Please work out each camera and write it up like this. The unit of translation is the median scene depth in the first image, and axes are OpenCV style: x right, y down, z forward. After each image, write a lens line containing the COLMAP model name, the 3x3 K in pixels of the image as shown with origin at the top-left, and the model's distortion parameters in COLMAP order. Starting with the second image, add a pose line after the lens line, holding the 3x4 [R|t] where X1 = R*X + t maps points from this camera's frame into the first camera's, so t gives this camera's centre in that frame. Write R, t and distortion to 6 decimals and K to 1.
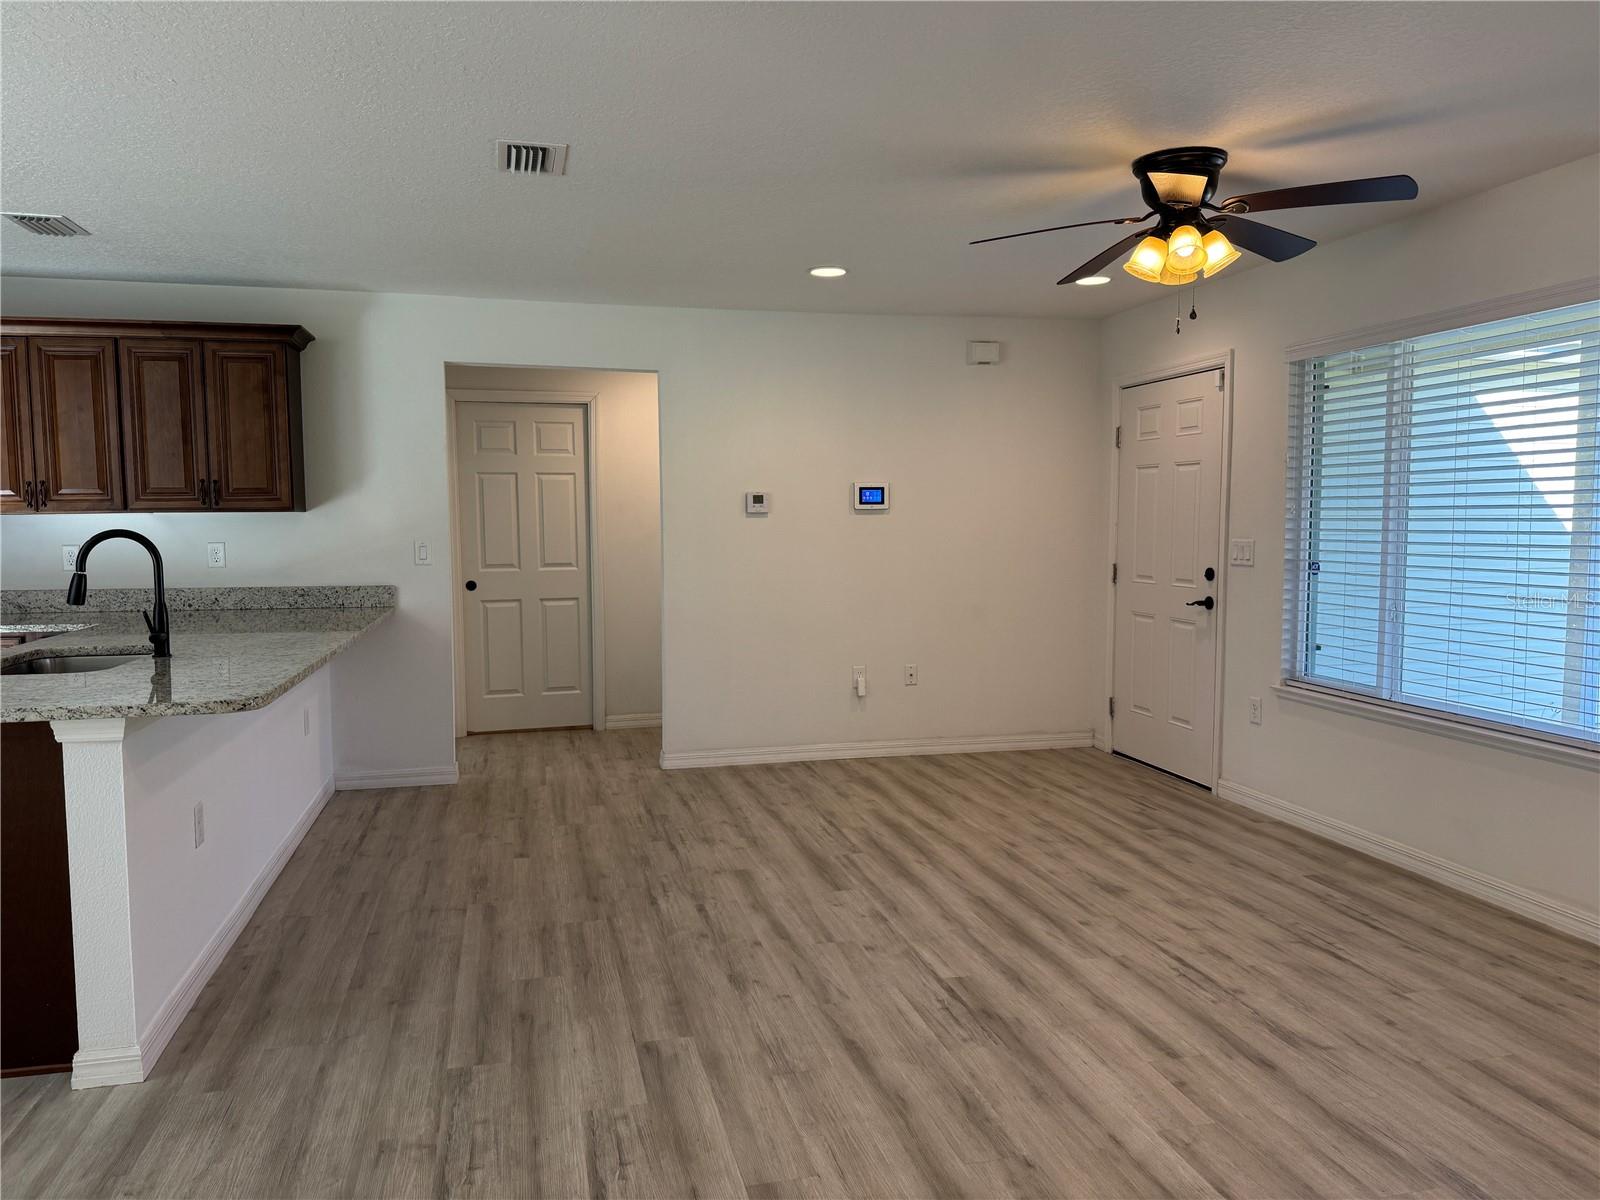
lens RADIAL K [[1129.9, 0, 800.0], [0, 1129.9, 604.4], [0, 0, 1]] dist [0.008535, 0.000738]
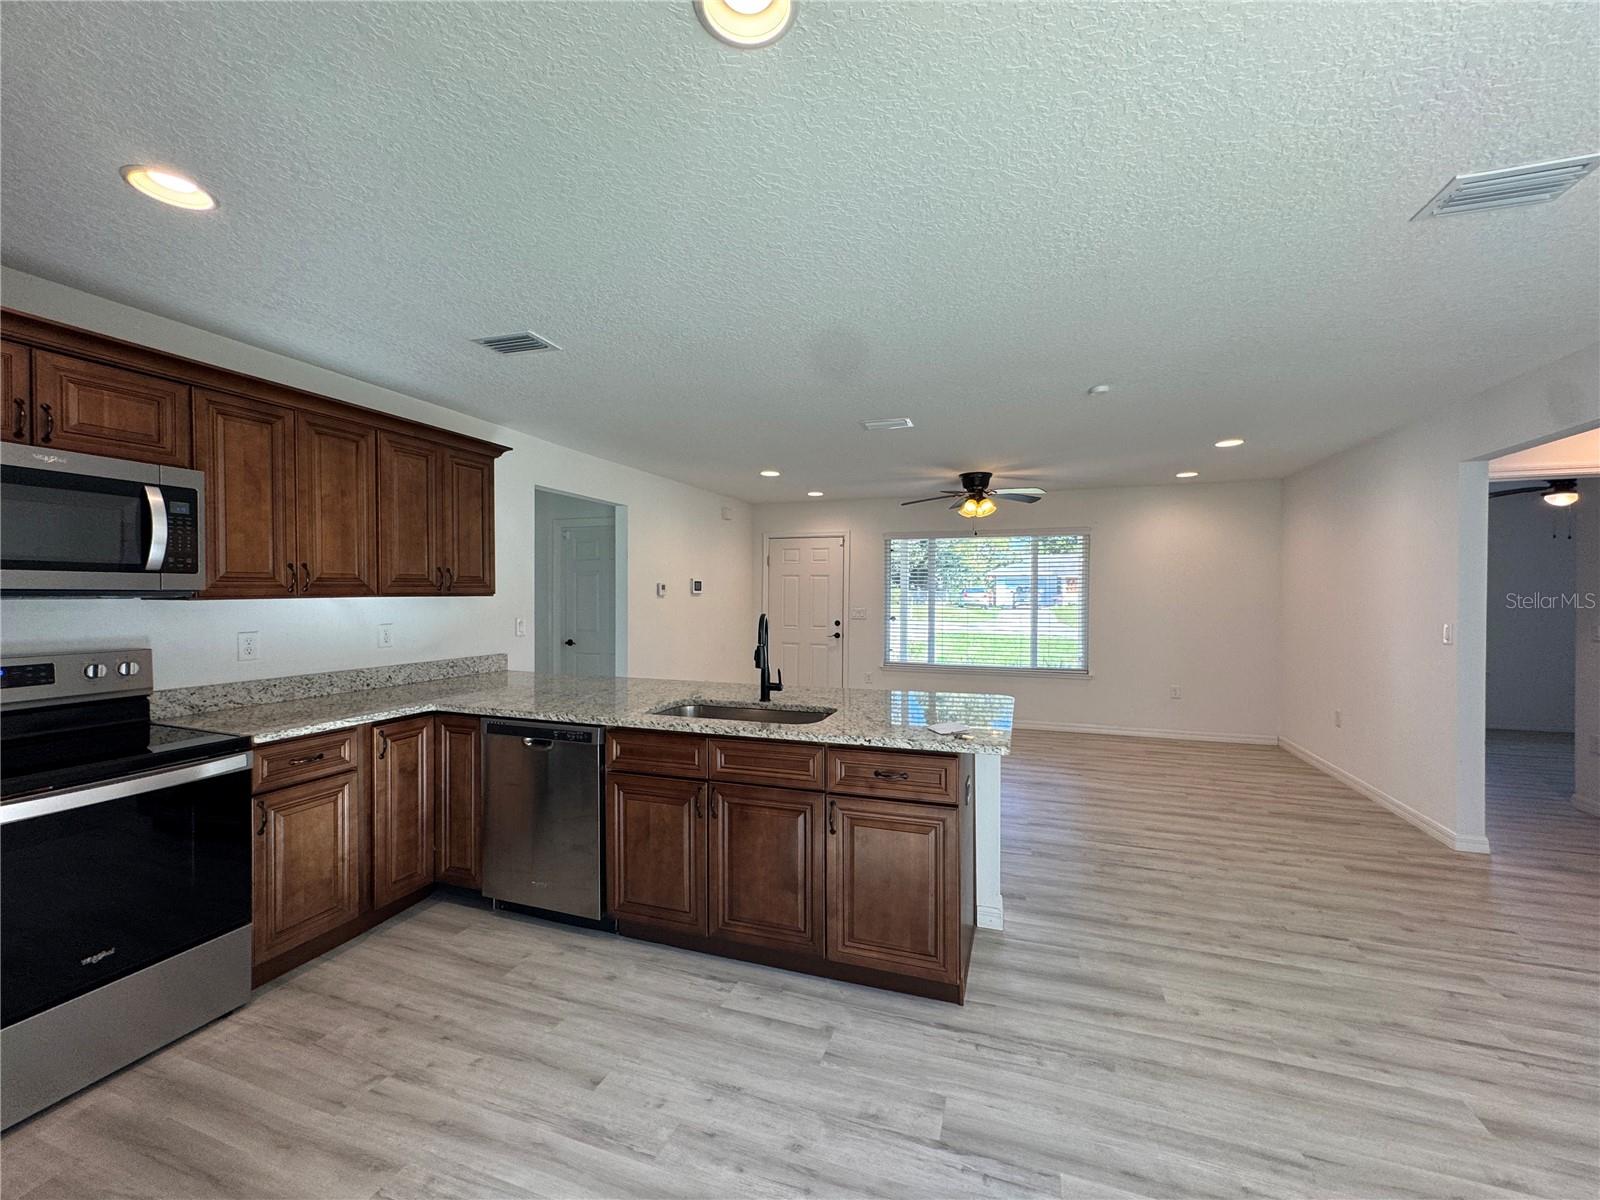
lens RADIAL K [[643.6, 0, 799.5], [0, 643.6, 598.1], [0, 0, 1]] dist [0.004678, 0.000284]
pose [[0.551649, -0.000947, 0.834076, -0.807437], [0.060780, 0.997386, -0.039066, -0.031378], [-0.831859, 0.072246, 0.550265, 0.329773]]
